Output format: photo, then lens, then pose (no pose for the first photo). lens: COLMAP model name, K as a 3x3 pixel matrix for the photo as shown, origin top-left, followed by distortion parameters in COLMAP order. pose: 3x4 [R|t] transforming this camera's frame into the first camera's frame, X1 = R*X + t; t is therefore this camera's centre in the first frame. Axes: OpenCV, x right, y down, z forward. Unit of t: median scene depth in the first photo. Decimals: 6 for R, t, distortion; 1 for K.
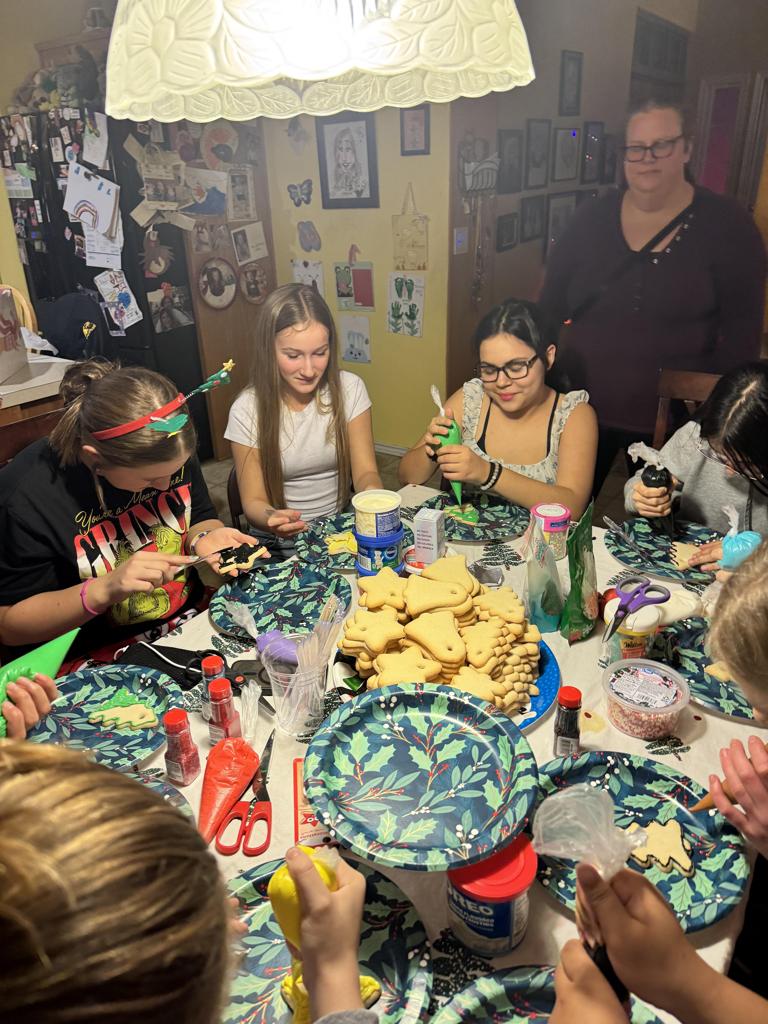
lens RADIAL K [[765.7, 0, 382.2], [0, 765.7, 513.5], [0, 0, 1]] dist [0.188343, -0.445355]
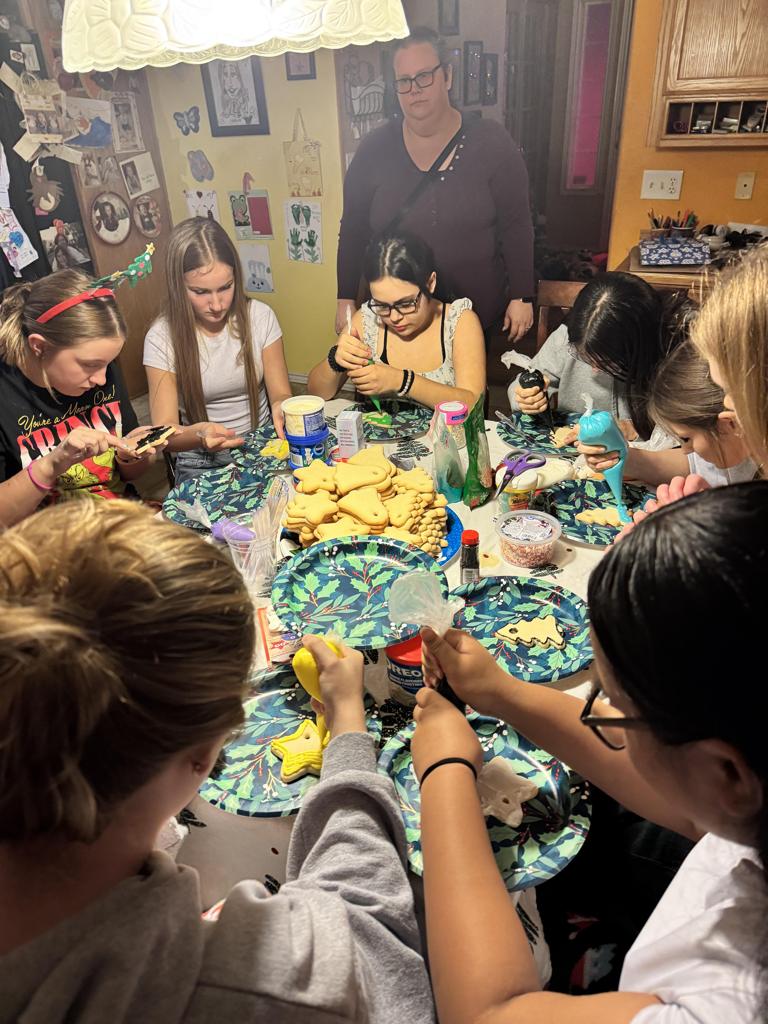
lens RADIAL K [[766.9, 0, 384.0], [0, 766.9, 512.0], [0, 0, 1]] dist [0.072721, -0.090612]
pose [[0.990577, -0.083588, 0.108494, -0.022800], [0.074075, 0.993280, 0.088930, 0.045130], [-0.115199, -0.080055, 0.990111, -0.156165]]
